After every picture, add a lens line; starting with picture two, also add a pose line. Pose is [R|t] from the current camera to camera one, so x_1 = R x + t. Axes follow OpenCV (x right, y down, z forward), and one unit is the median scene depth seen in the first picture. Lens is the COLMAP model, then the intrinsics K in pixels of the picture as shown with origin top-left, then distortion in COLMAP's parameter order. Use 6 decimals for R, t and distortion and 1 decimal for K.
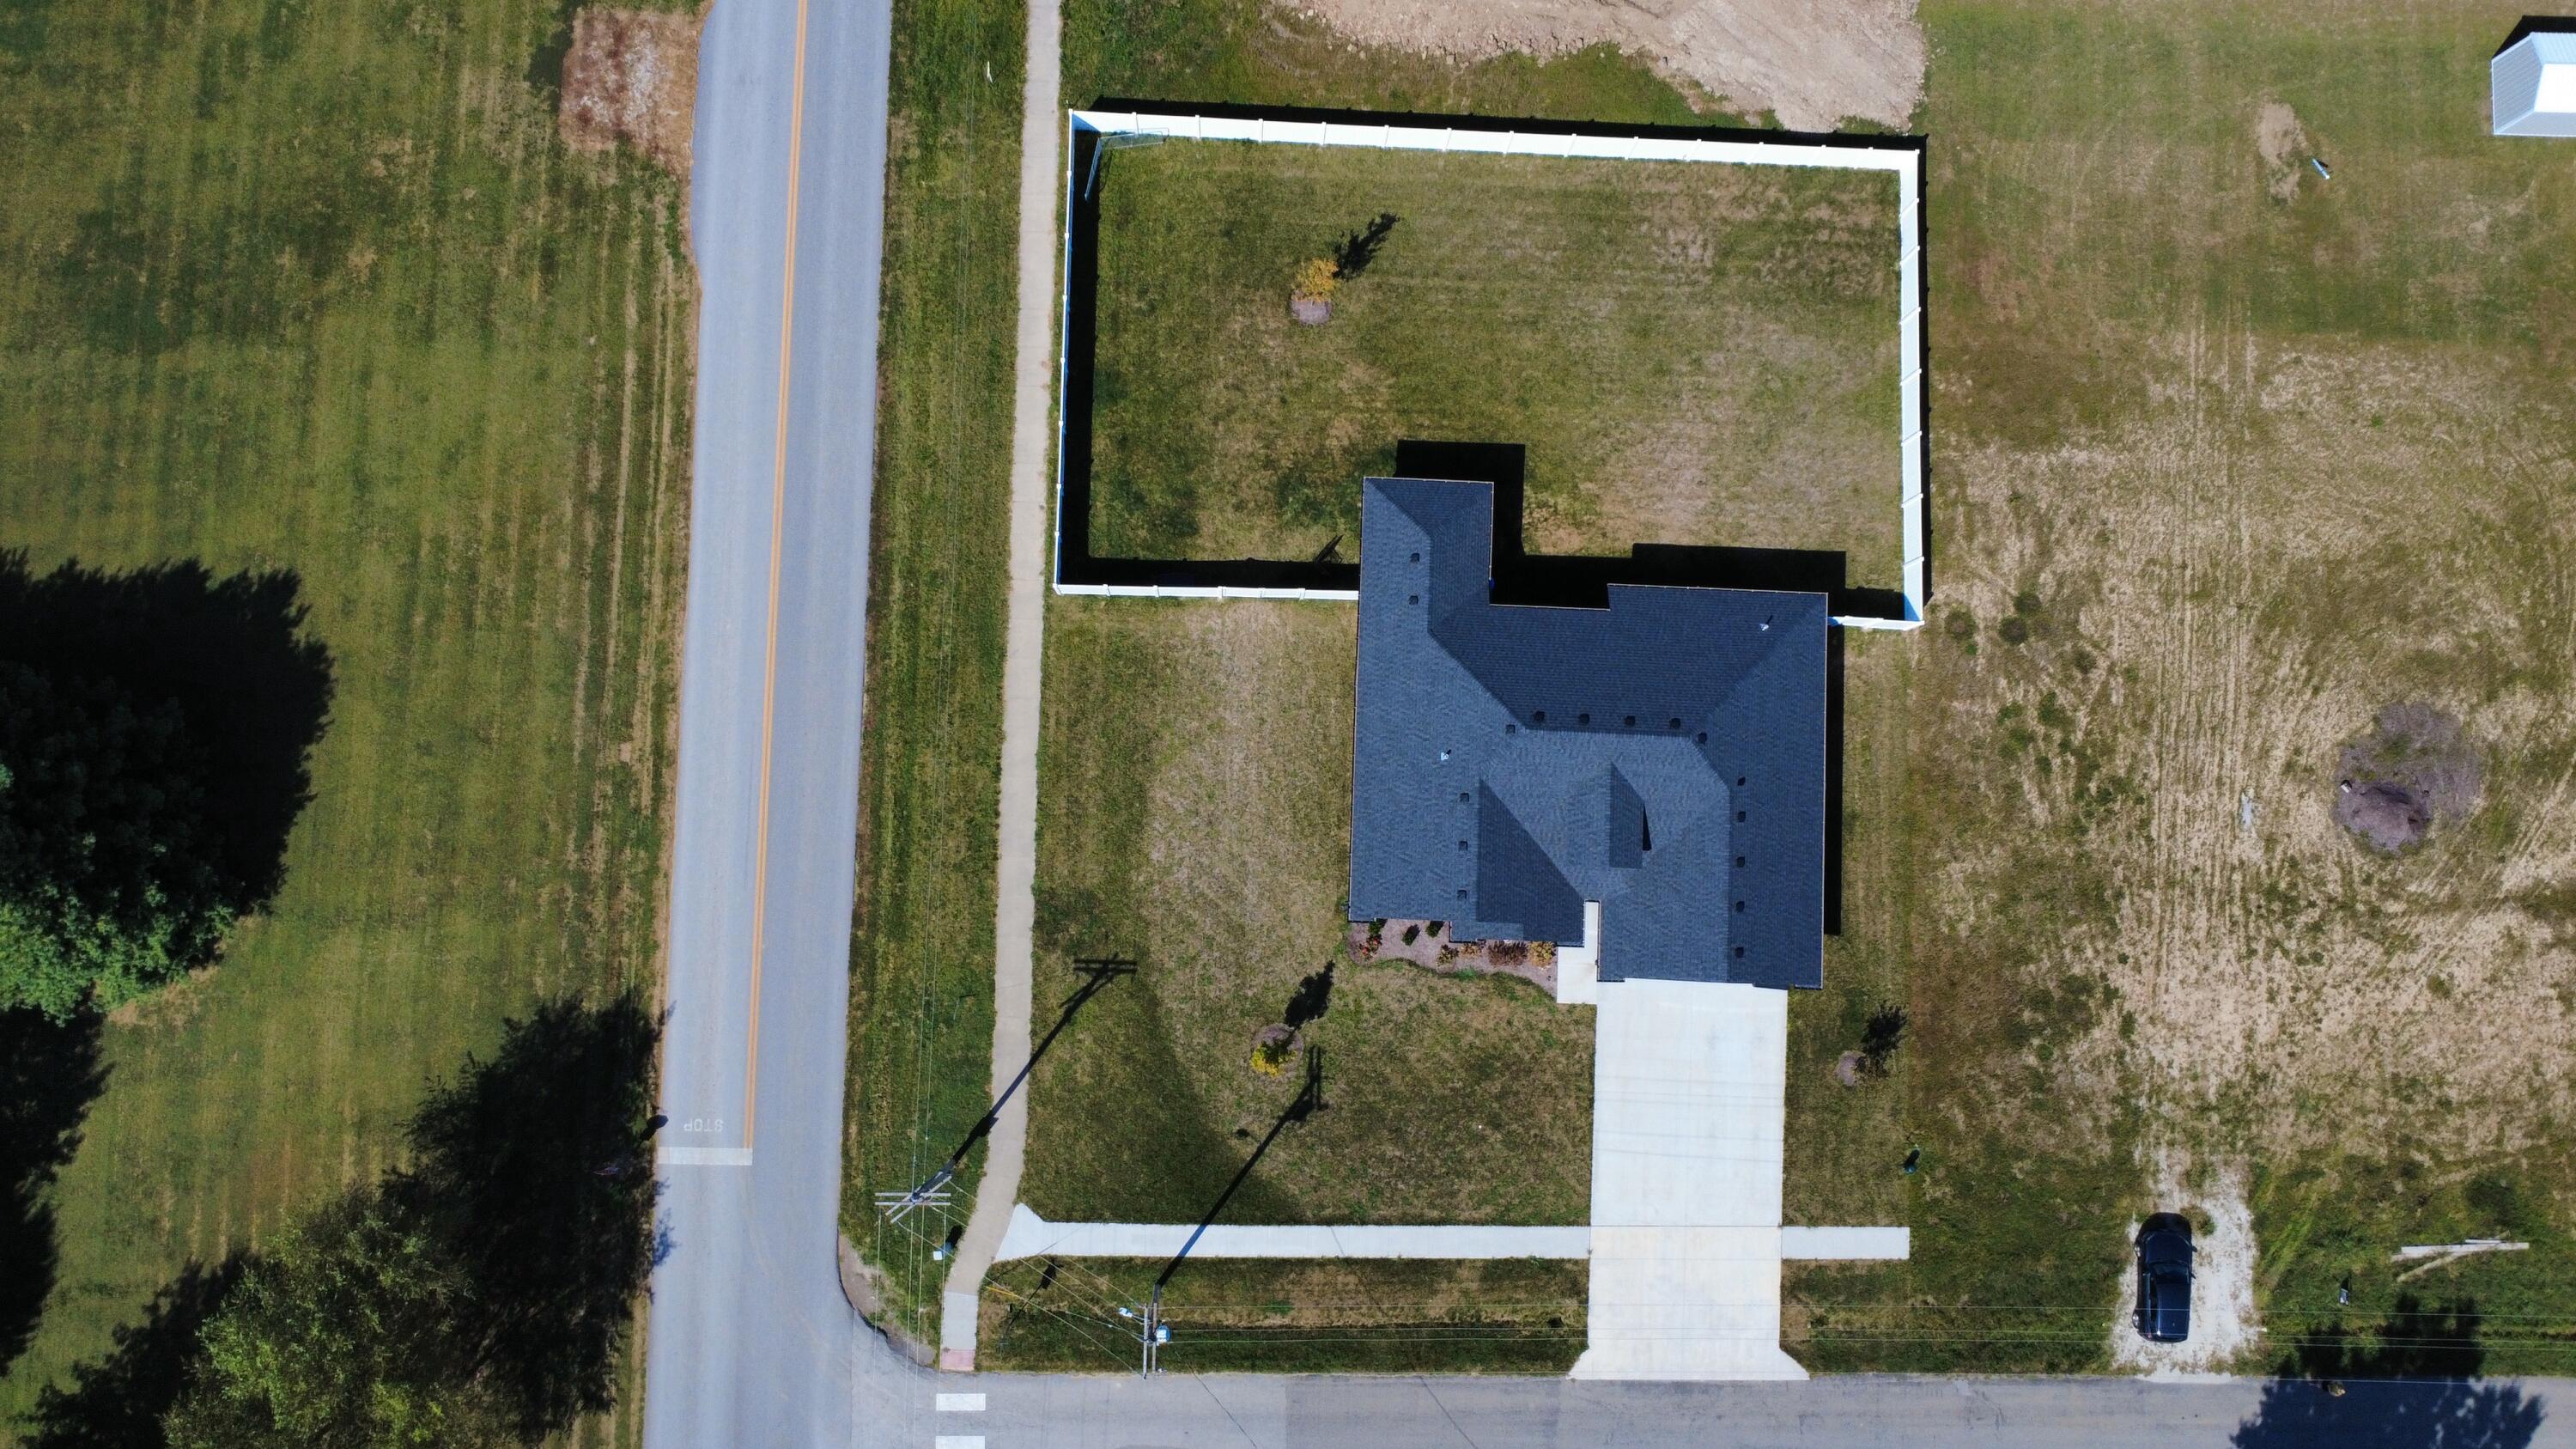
lens RADIAL K [[1932.5, 0, 1294.1], [0, 1932.5, 722.2], [0, 0, 1]] dist [0.009242, -0.008808]
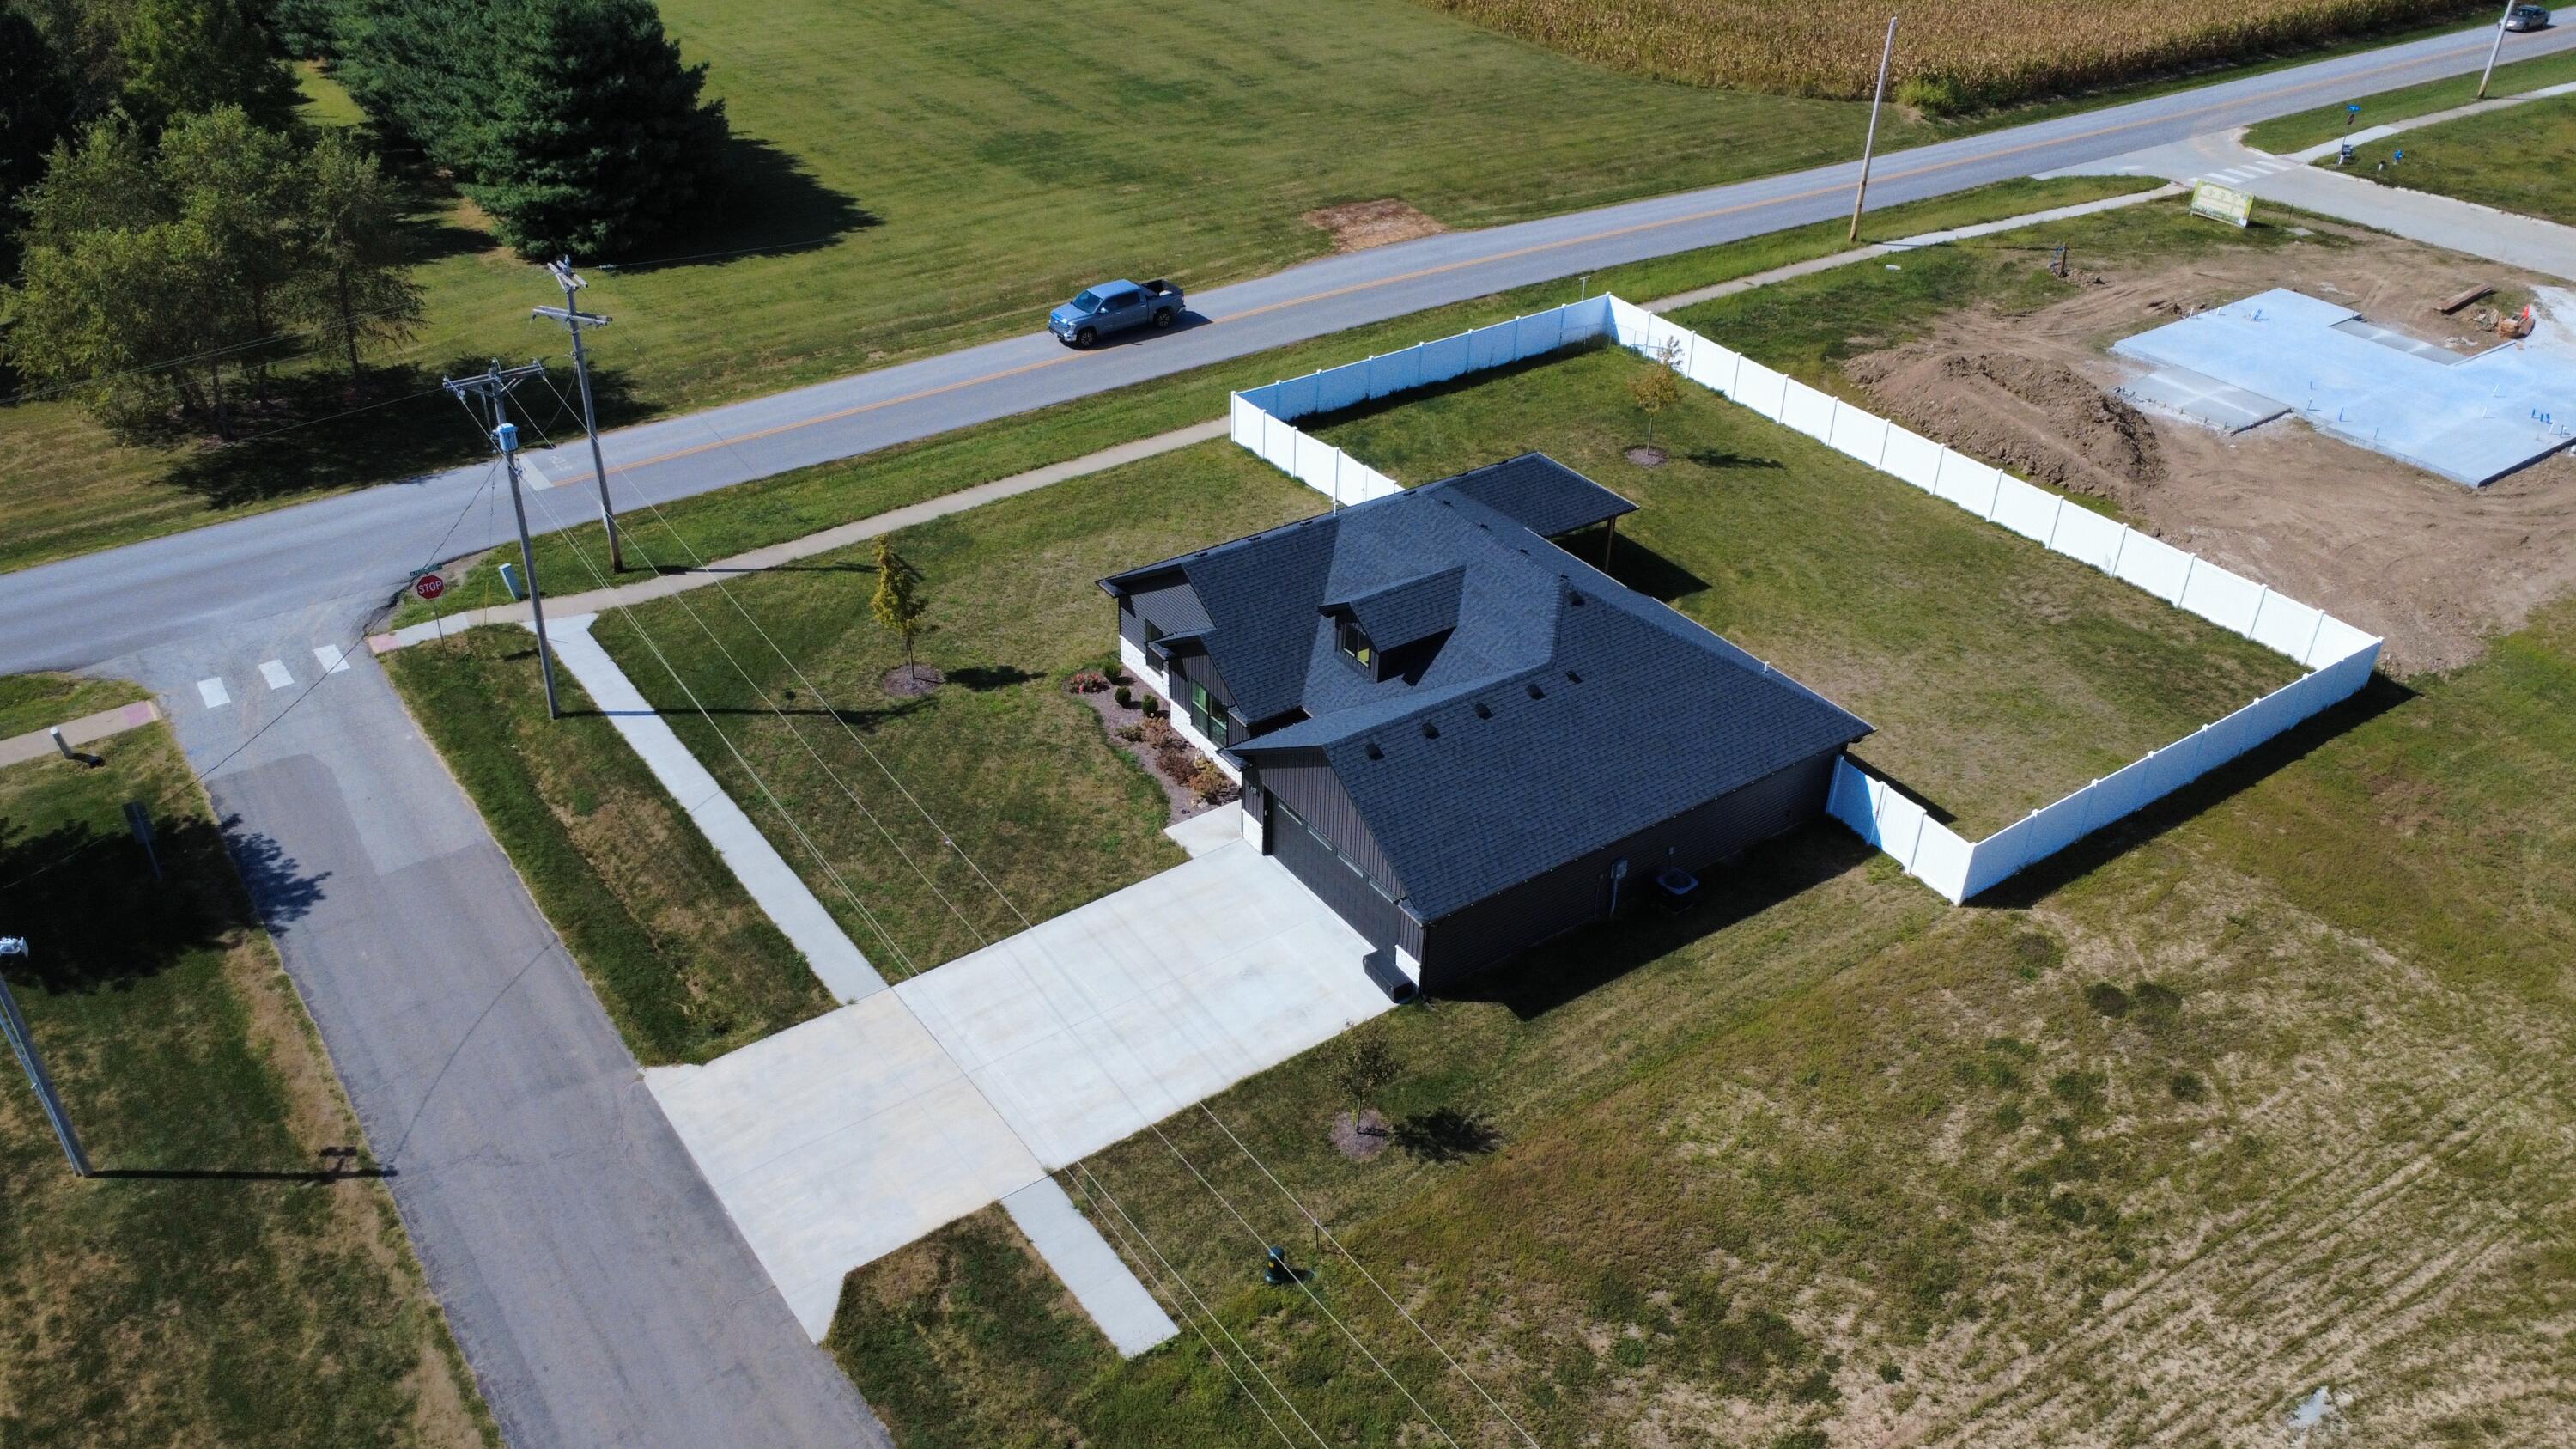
lens RADIAL K [[1932.5, 0, 1289.7], [0, 1932.5, 718.3], [0, 0, 1]] dist [0.009242, -0.008808]
pose [[0.597182, 0.415840, -0.685894, 0.604111], [-0.798999, 0.383593, -0.463095, 0.404055], [0.070531, 0.824581, 0.561331, 0.585643]]
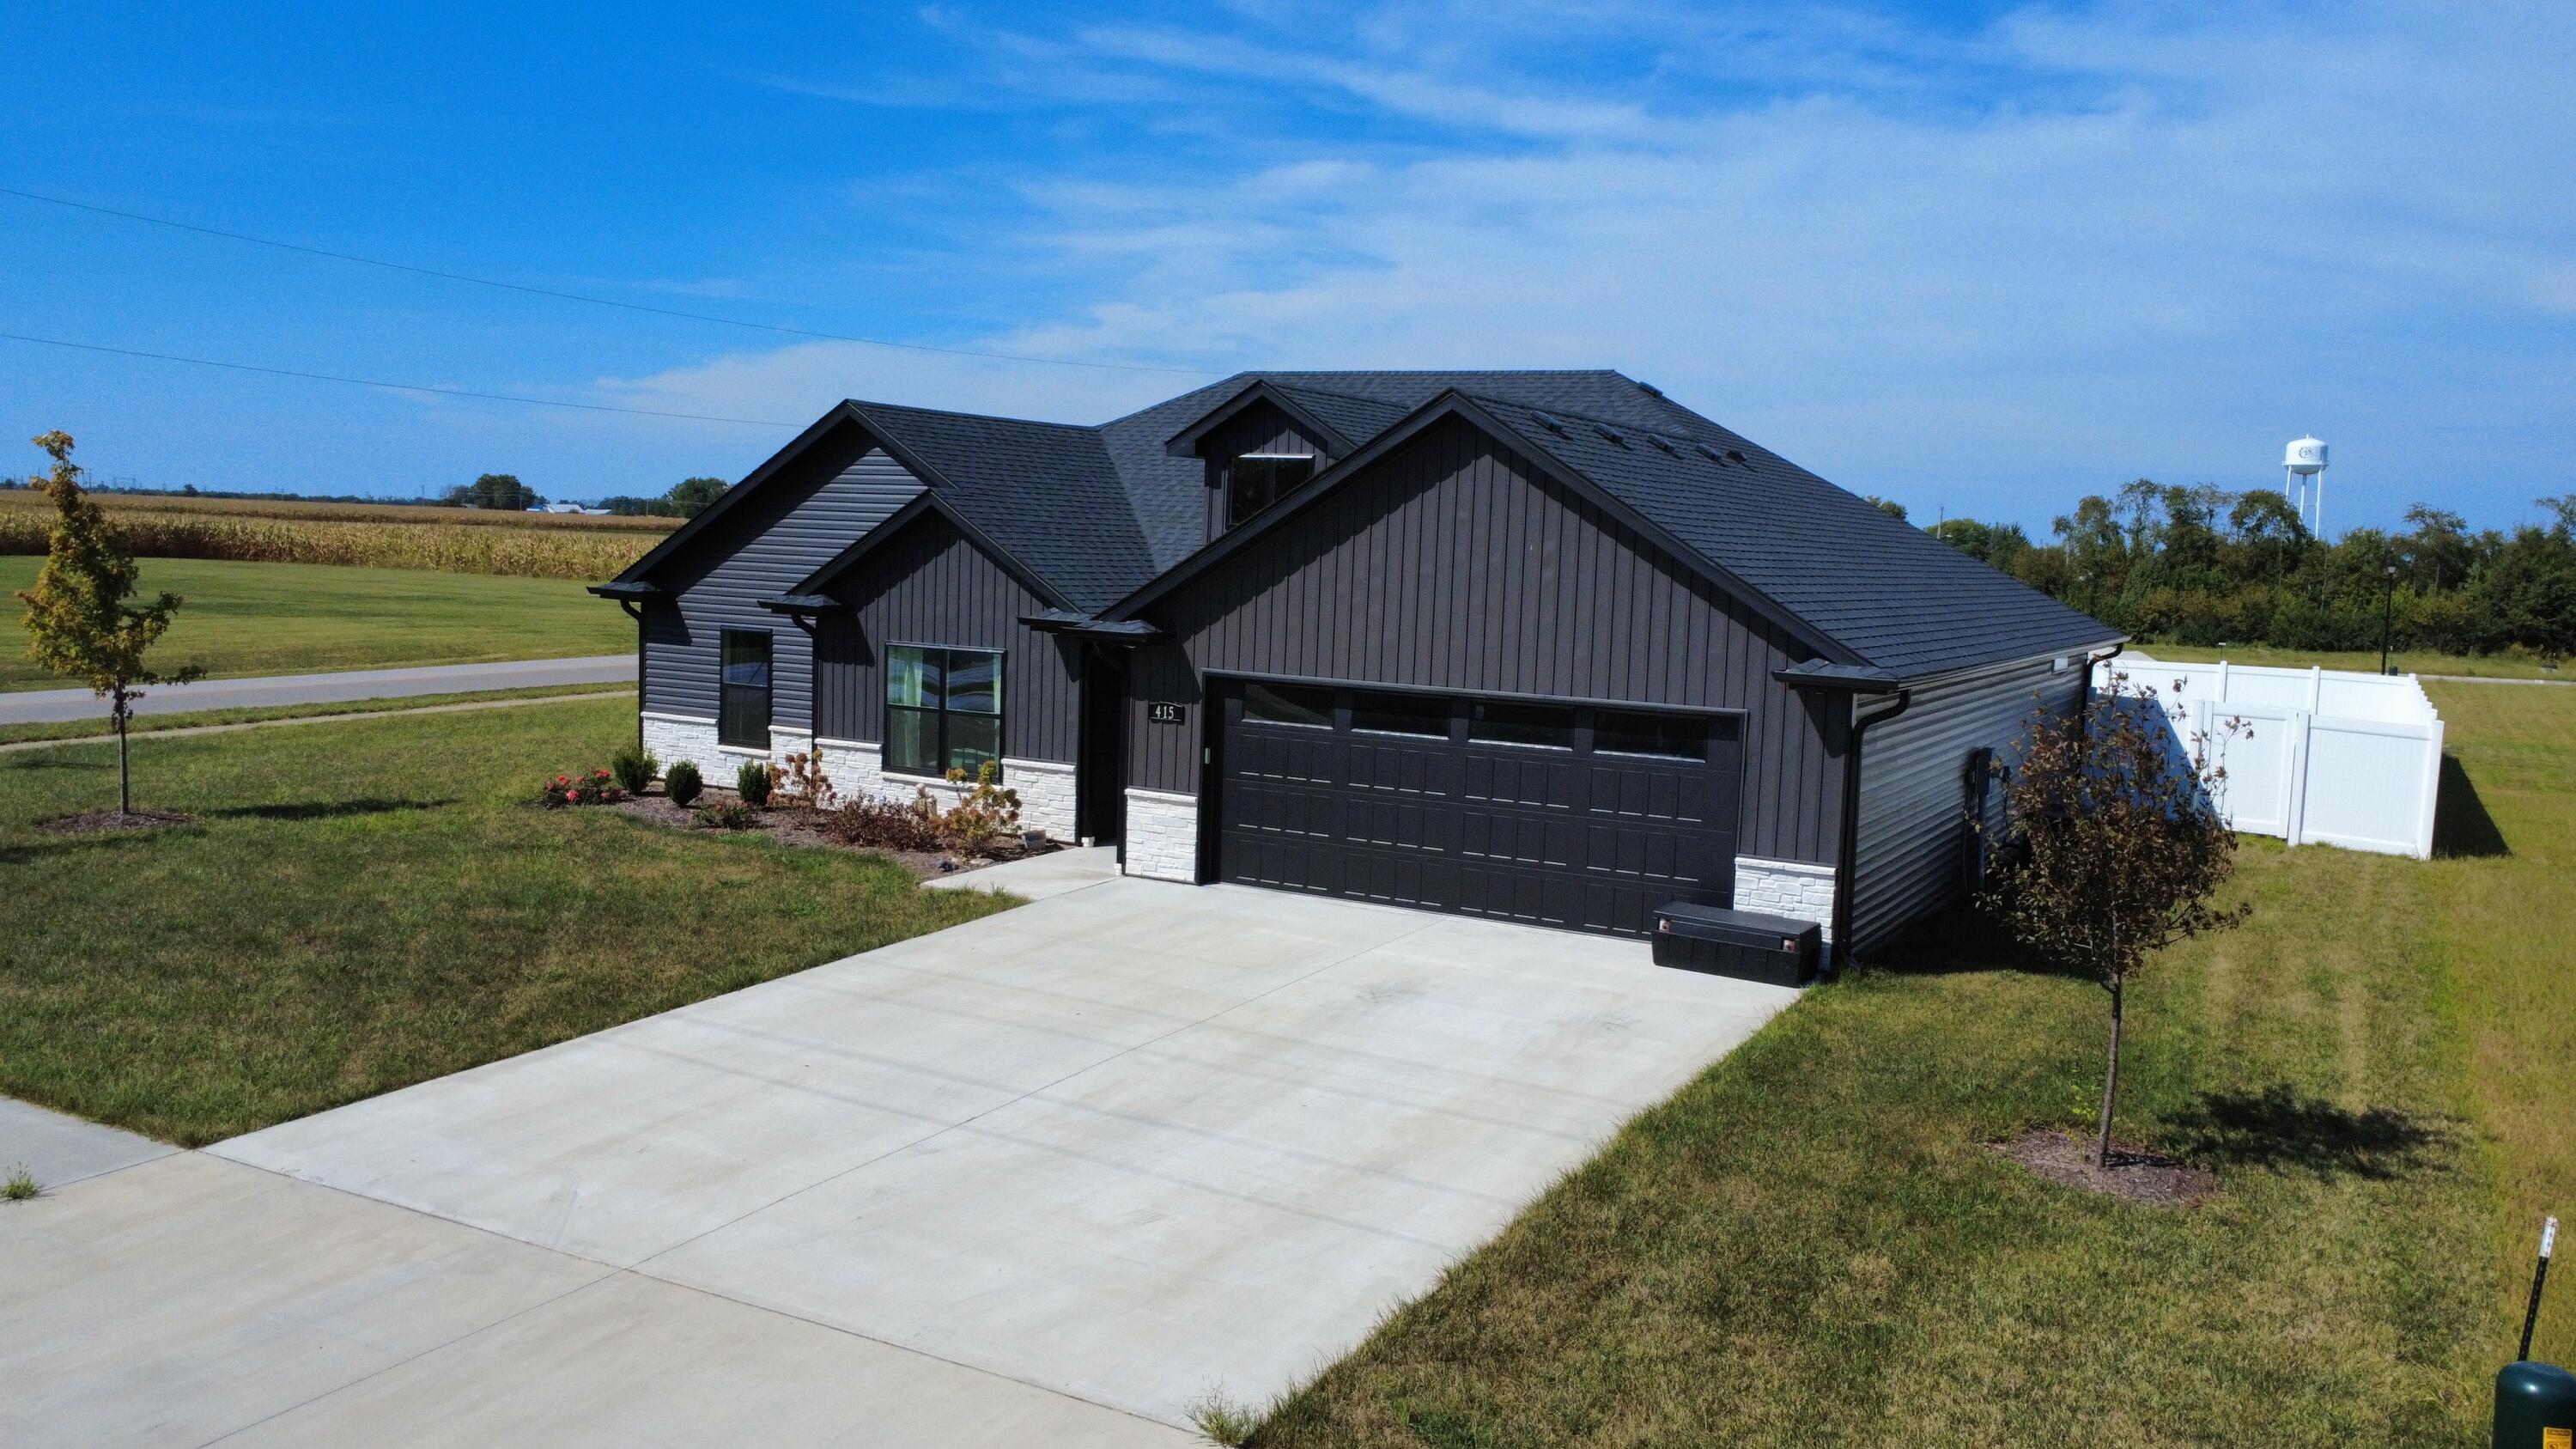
lens RADIAL K [[1932.5, 0, 1286.5], [0, 1932.5, 705.3], [0, 0, 1]] dist [0.009242, -0.008808]
pose [[0.883088, 0.041844, -0.467338, 0.301322], [-0.468061, 0.148151, -0.871189, 0.346536], [0.032782, 0.988079, 0.150416, 0.928205]]
